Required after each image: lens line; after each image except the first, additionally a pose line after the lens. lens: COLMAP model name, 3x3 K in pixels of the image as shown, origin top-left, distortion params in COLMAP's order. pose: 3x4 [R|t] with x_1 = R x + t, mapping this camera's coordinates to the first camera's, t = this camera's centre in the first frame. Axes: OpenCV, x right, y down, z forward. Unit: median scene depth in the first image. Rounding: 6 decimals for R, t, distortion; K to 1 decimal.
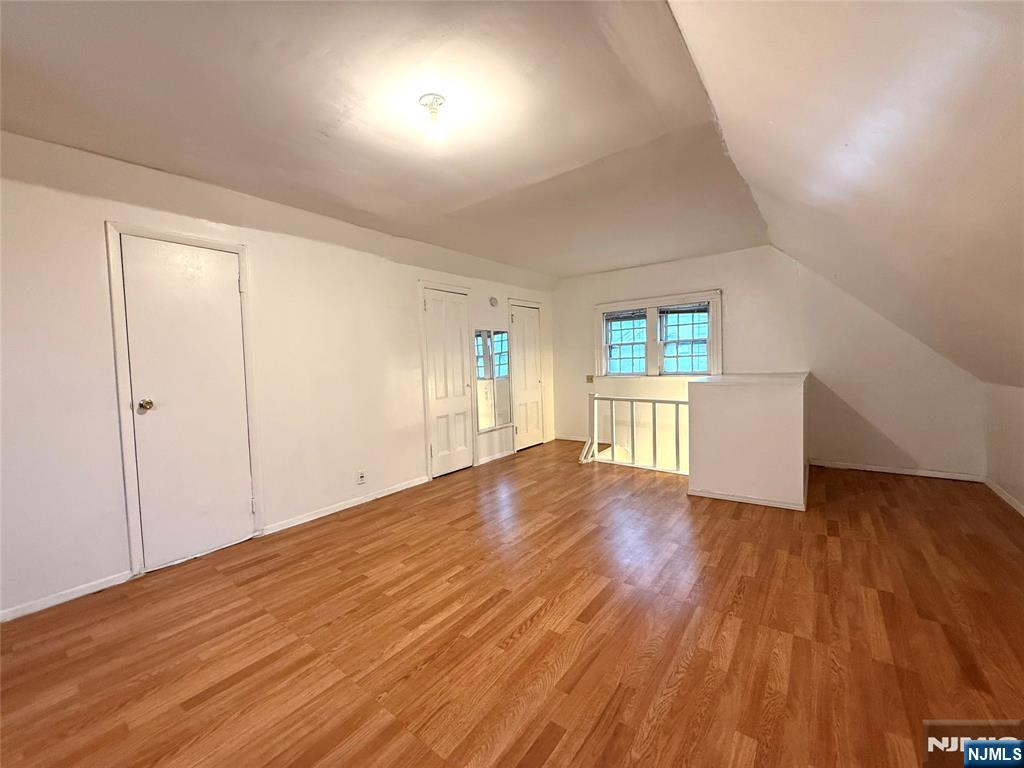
lens RADIAL K [[406.2, 0, 507.7], [0, 406.2, 383.4], [0, 0, 1]] dist [-0.001890, 0.000761]
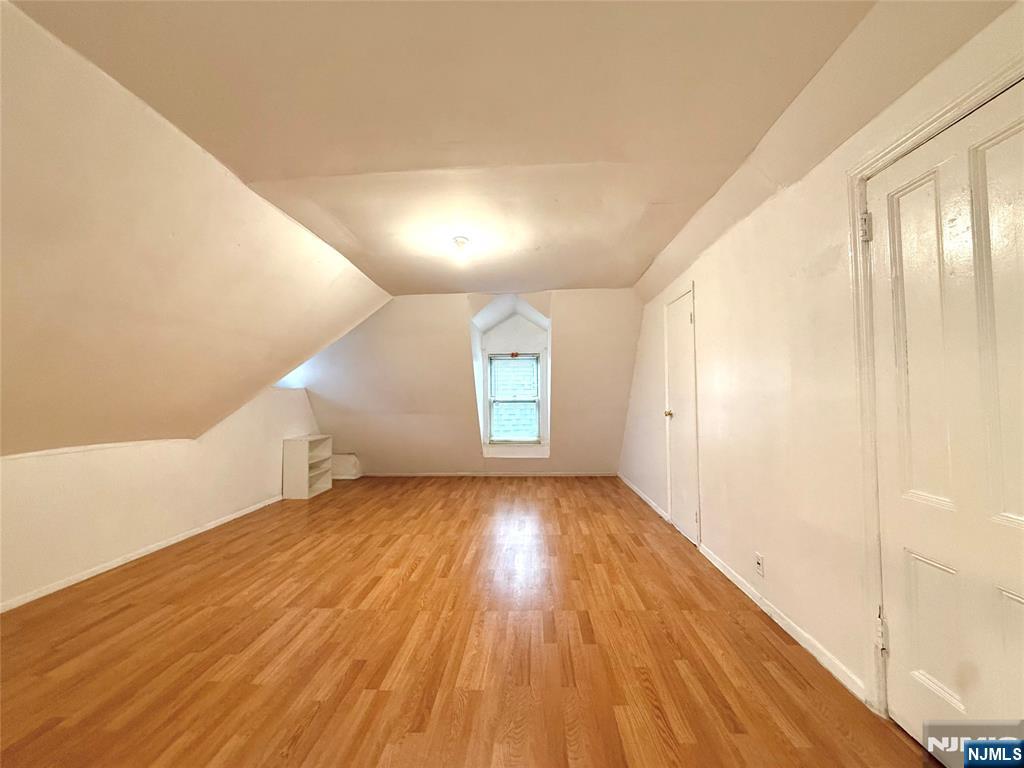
lens RADIAL K [[406.2, 0, 507.7], [0, 406.2, 379.3], [0, 0, 1]] dist [-0.001890, 0.000761]
pose [[-0.826762, 0.020557, -0.562177, 0.445747], [0.014475, 0.999779, 0.015272, -0.103285], [0.562366, 0.004489, -0.826876, 1.819007]]
